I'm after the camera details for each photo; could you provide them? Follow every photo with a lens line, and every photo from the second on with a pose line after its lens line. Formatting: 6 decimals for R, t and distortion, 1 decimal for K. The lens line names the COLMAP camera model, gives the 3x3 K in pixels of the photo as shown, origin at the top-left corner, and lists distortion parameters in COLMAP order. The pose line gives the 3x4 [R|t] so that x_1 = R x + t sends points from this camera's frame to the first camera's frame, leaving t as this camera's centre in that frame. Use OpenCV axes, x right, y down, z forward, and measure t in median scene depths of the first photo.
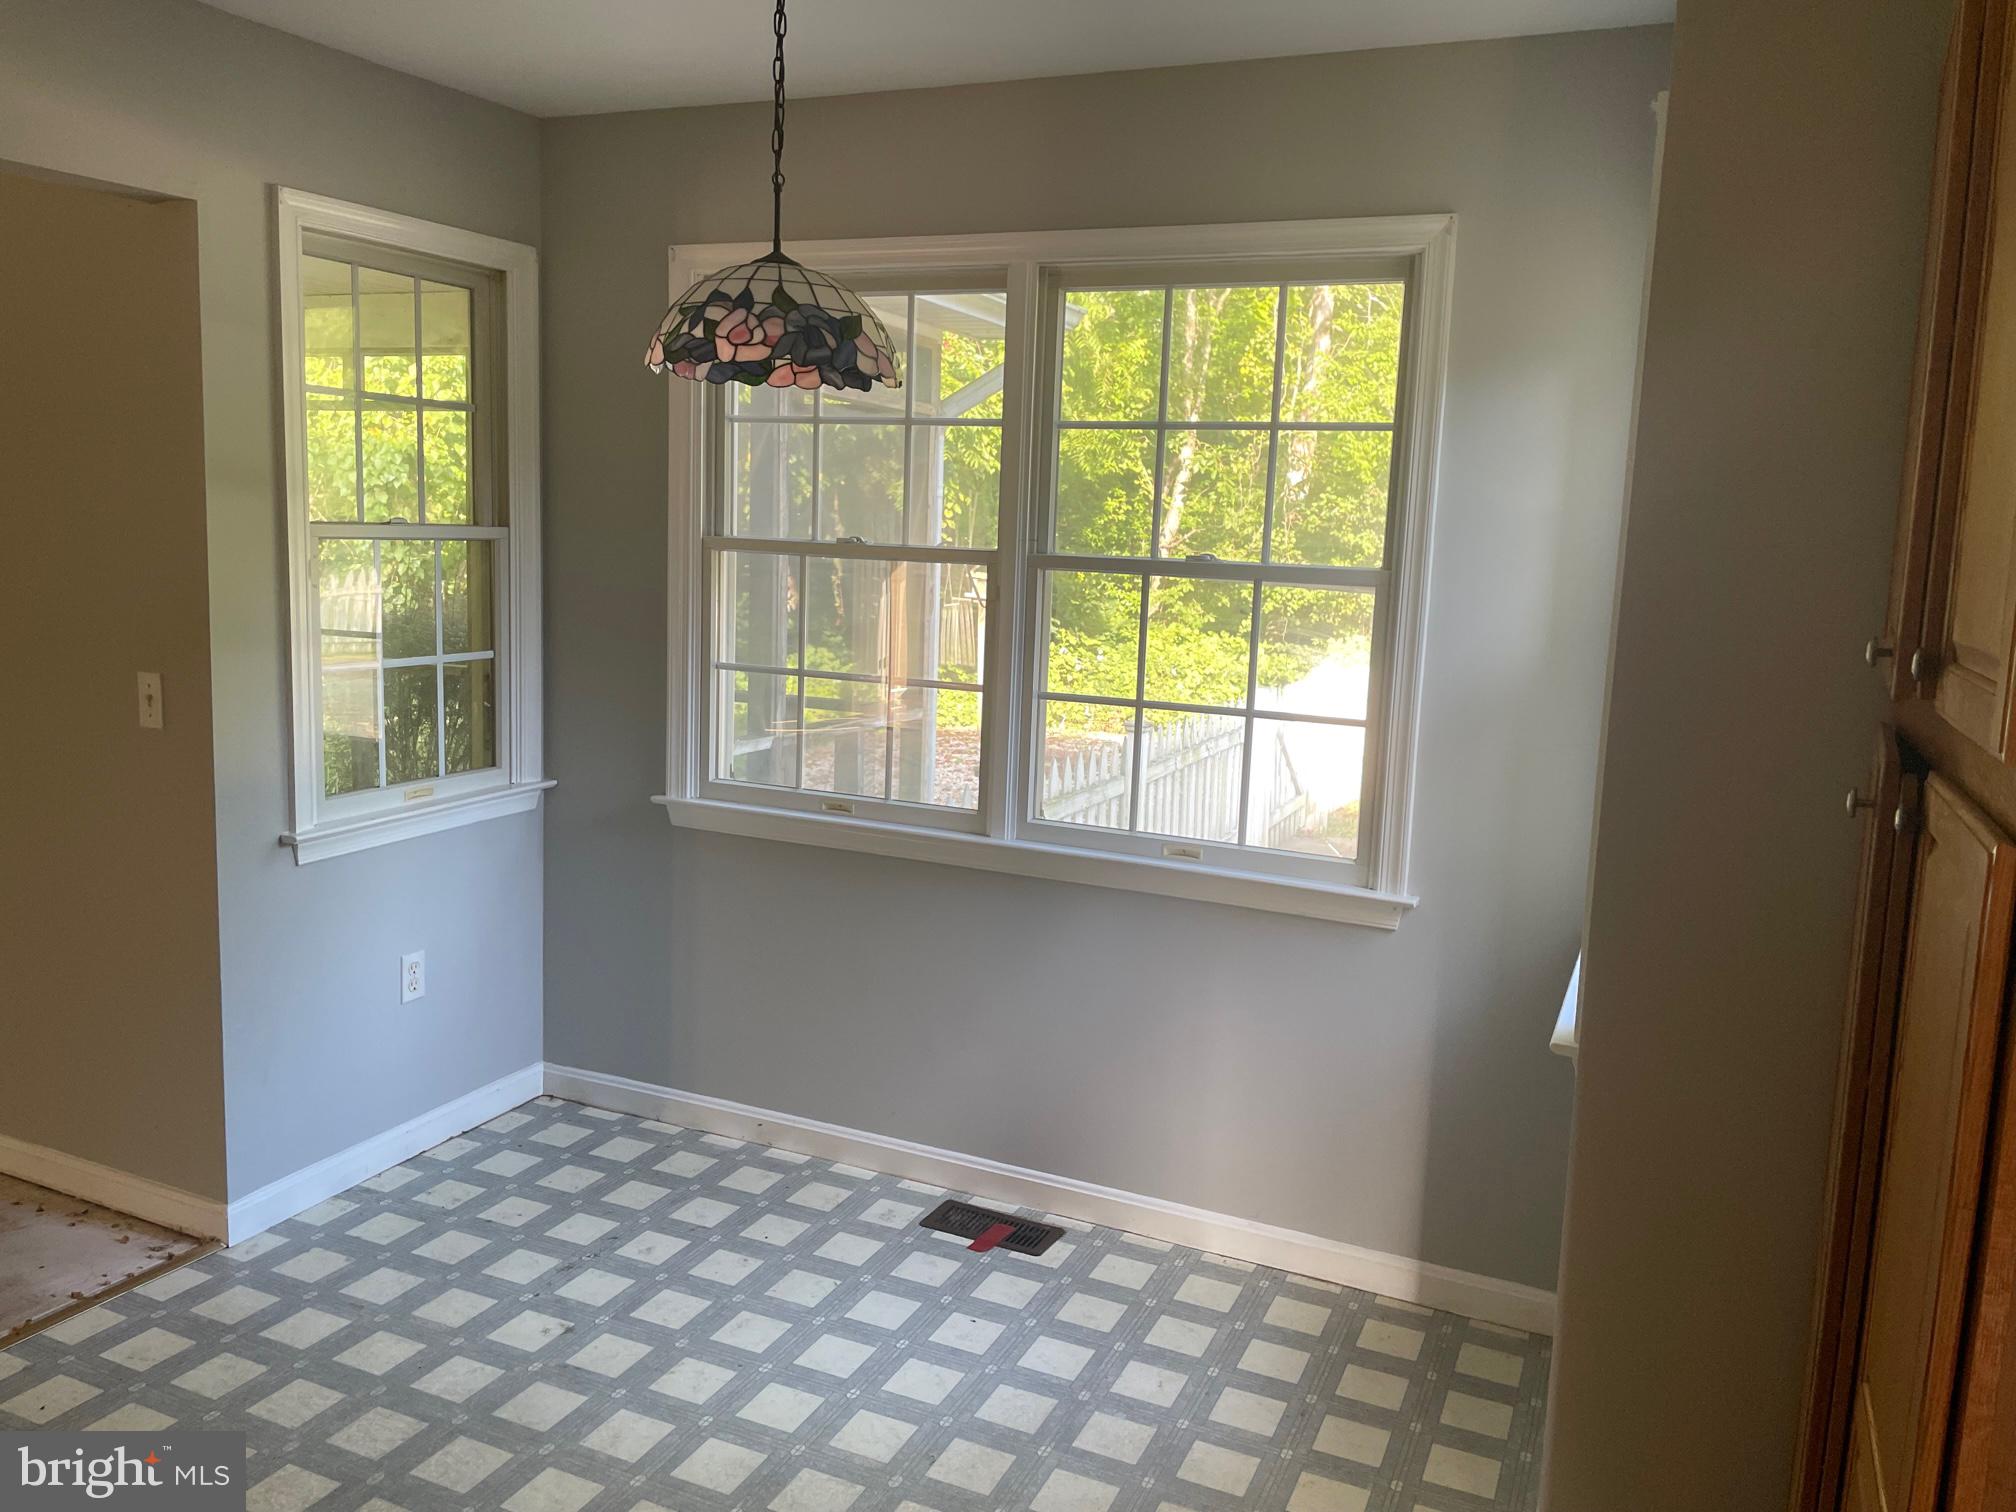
lens RADIAL K [[1535.6, 0, 1008.2], [0, 1535.6, 746.6], [0, 0, 1]] dist [0.047950, -0.002755]
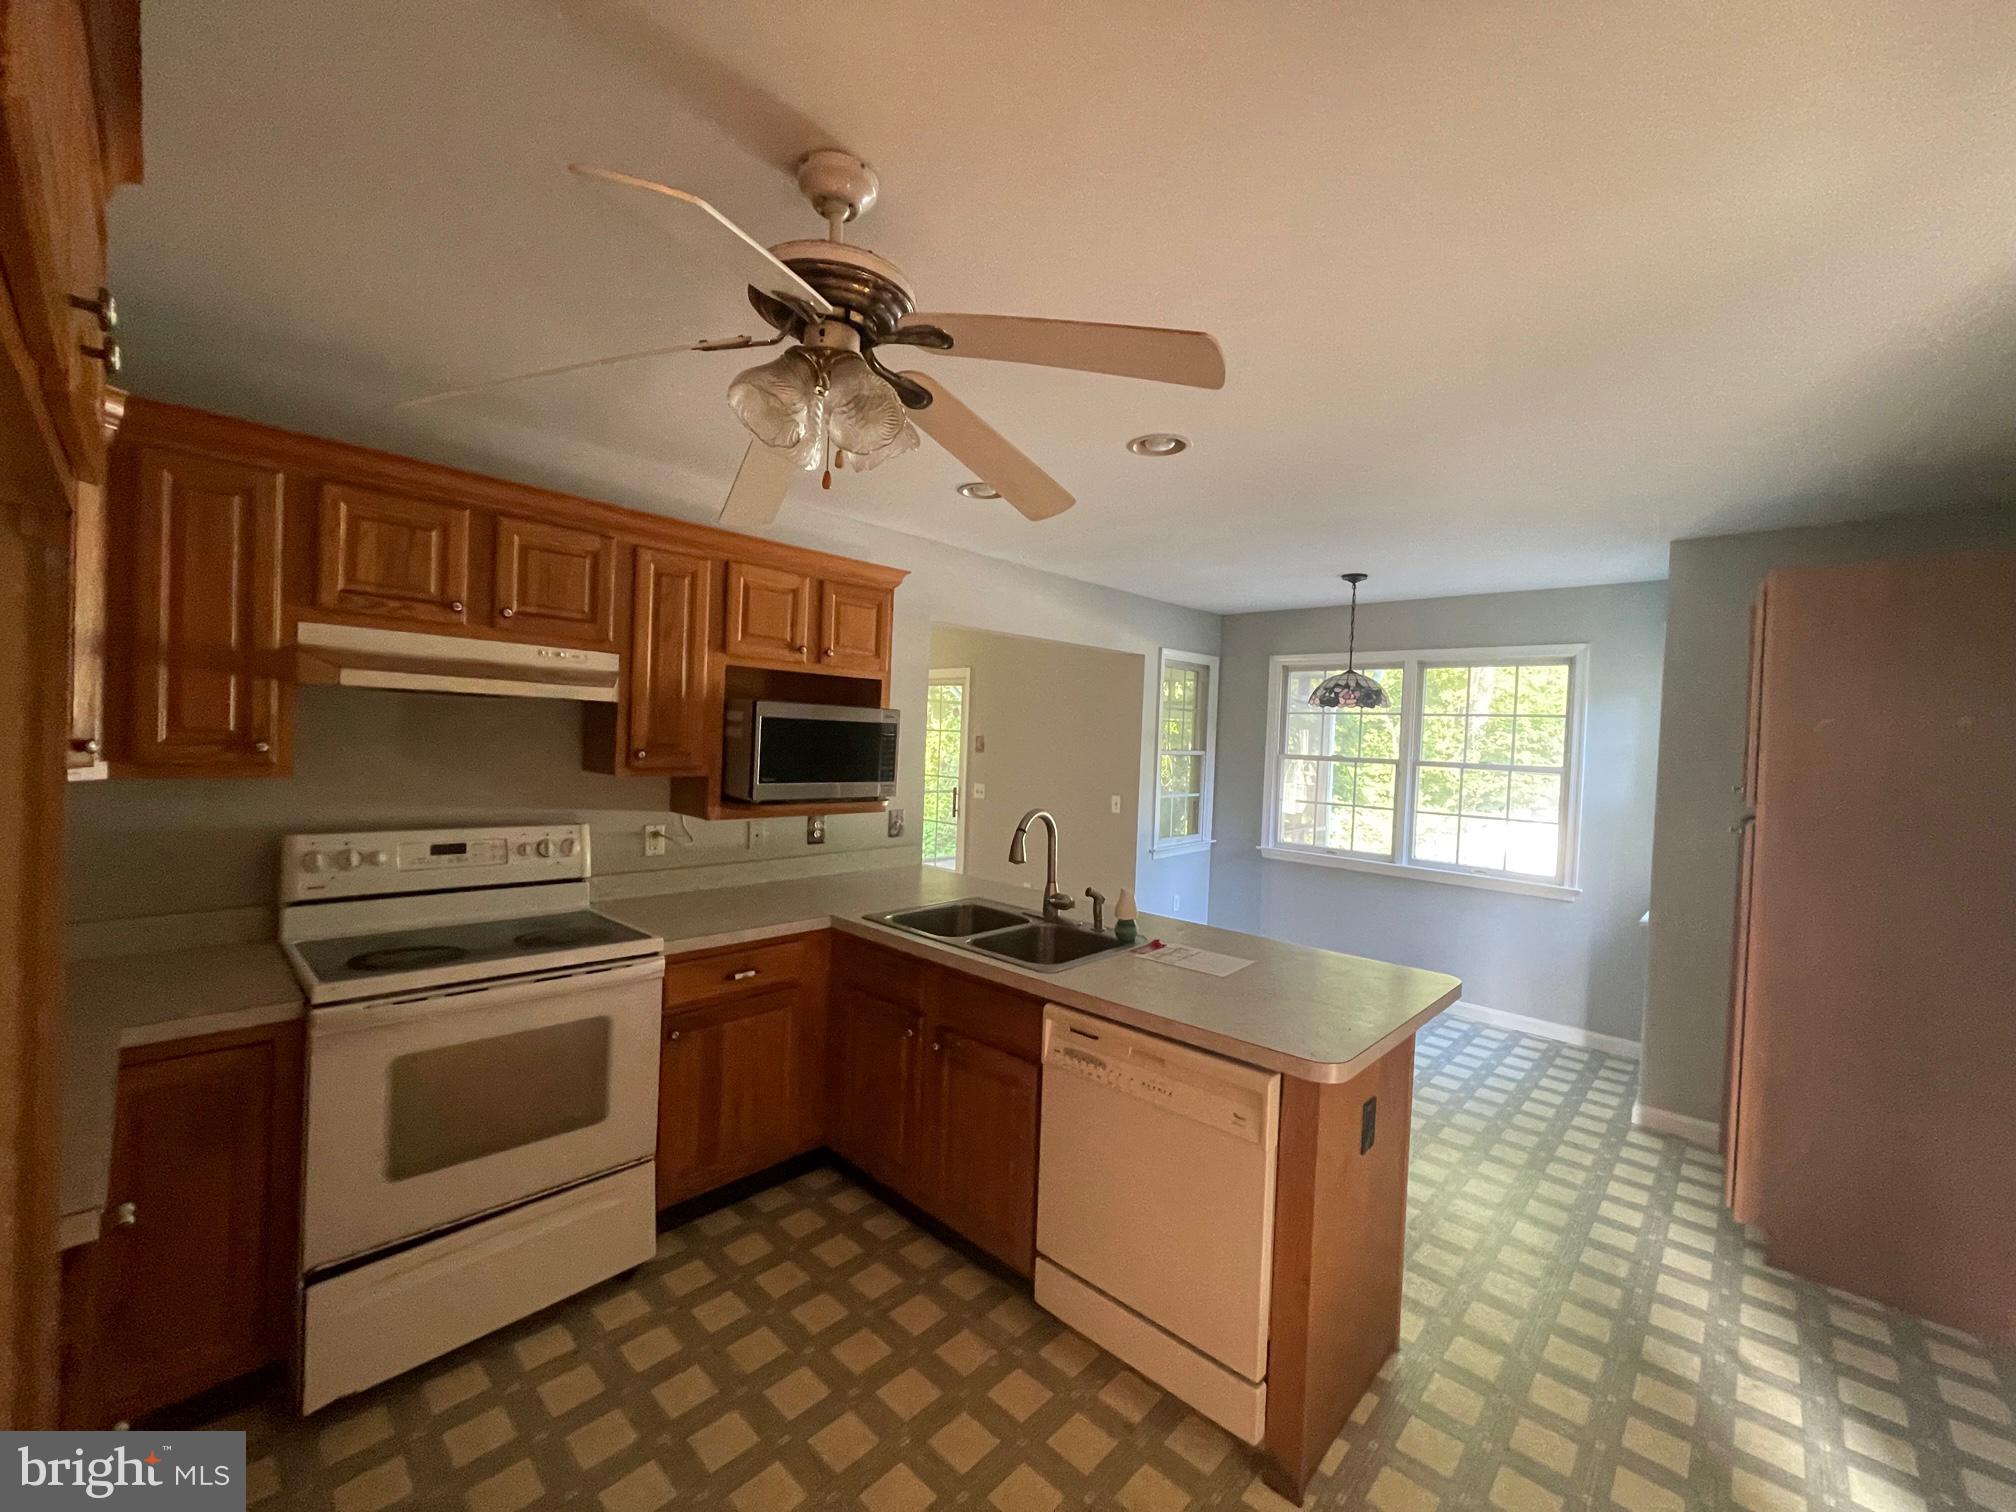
lens RADIAL K [[812.8, 0, 1006.4], [0, 812.8, 759.2], [0, 0, 1]] dist [-0.001590, -0.000022]
pose [[0.944046, 0.008746, -0.329699, -0.211421], [-0.050705, 0.991613, -0.118881, 0.089808], [0.325894, 0.128947, 0.936571, -0.664213]]
